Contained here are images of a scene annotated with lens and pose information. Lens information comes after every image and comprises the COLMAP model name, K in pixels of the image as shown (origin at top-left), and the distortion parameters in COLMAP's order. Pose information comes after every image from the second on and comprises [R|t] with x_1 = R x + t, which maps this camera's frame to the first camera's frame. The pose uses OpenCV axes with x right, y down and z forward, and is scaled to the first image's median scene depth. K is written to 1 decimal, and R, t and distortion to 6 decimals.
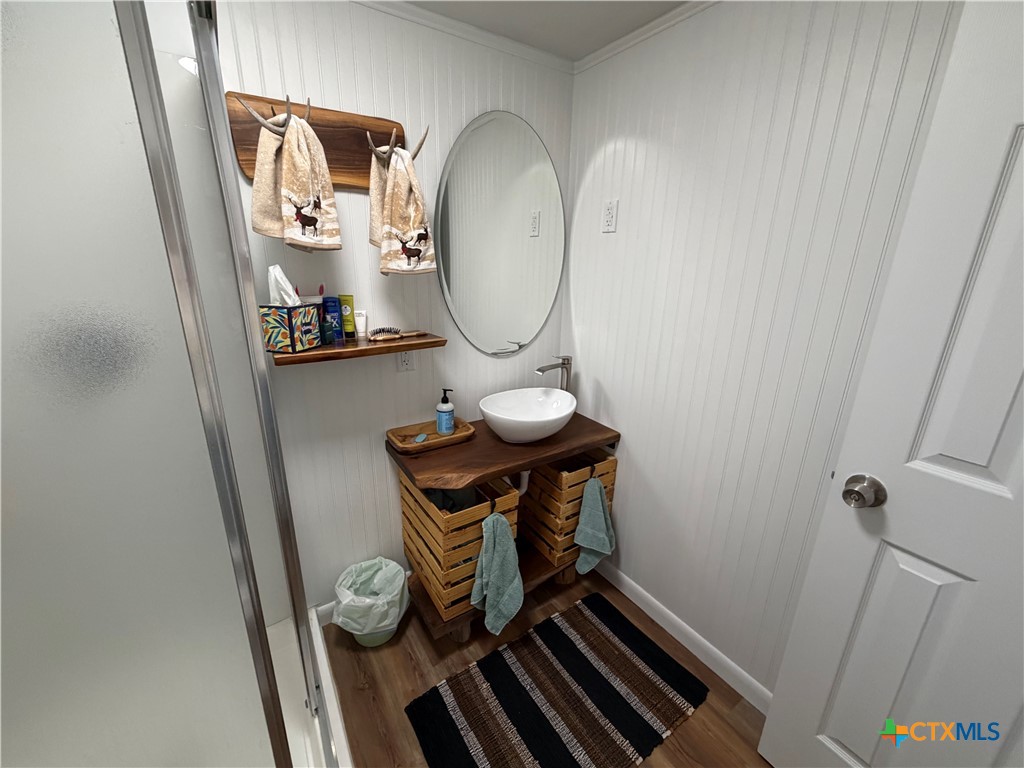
lens RADIAL K [[406.6, 0, 511.5], [0, 406.6, 383.5], [0, 0, 1]] dist [-0.002793, 0.000232]
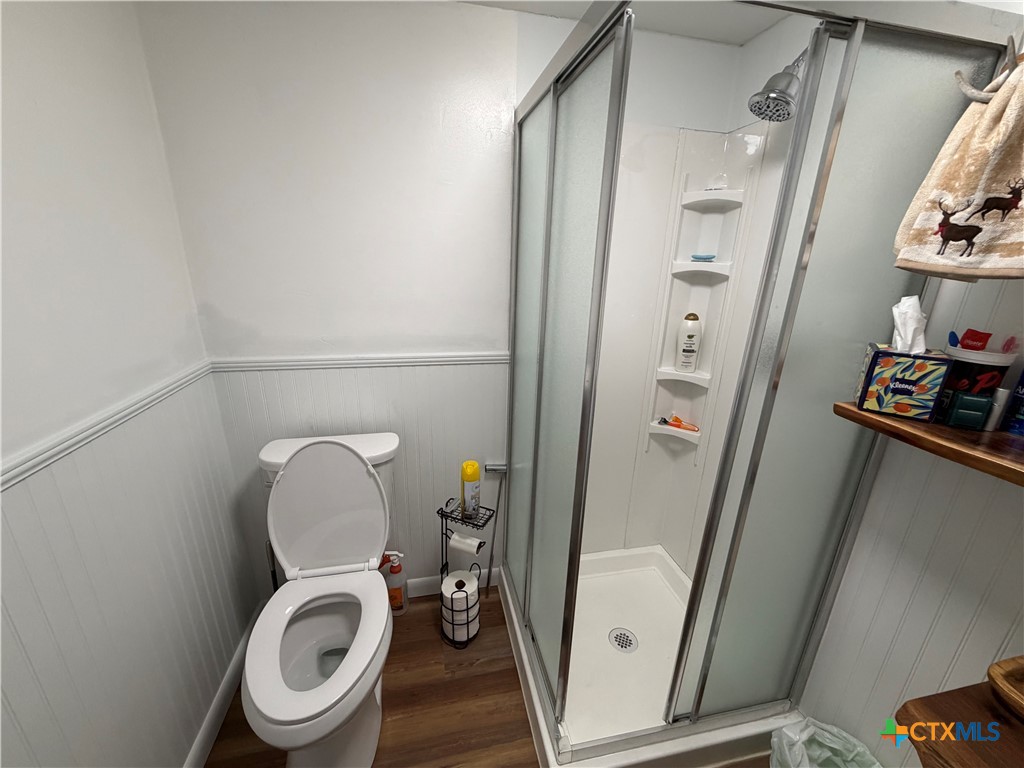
lens RADIAL K [[406.6, 0, 510.7], [0, 406.6, 382.8], [0, 0, 1]] dist [-0.002793, 0.000232]
pose [[-0.371145, 0.251889, -0.893758, 0.375745], [-0.308336, 0.874463, 0.374491, -0.201594], [0.875888, 0.414569, -0.246886, 0.599910]]
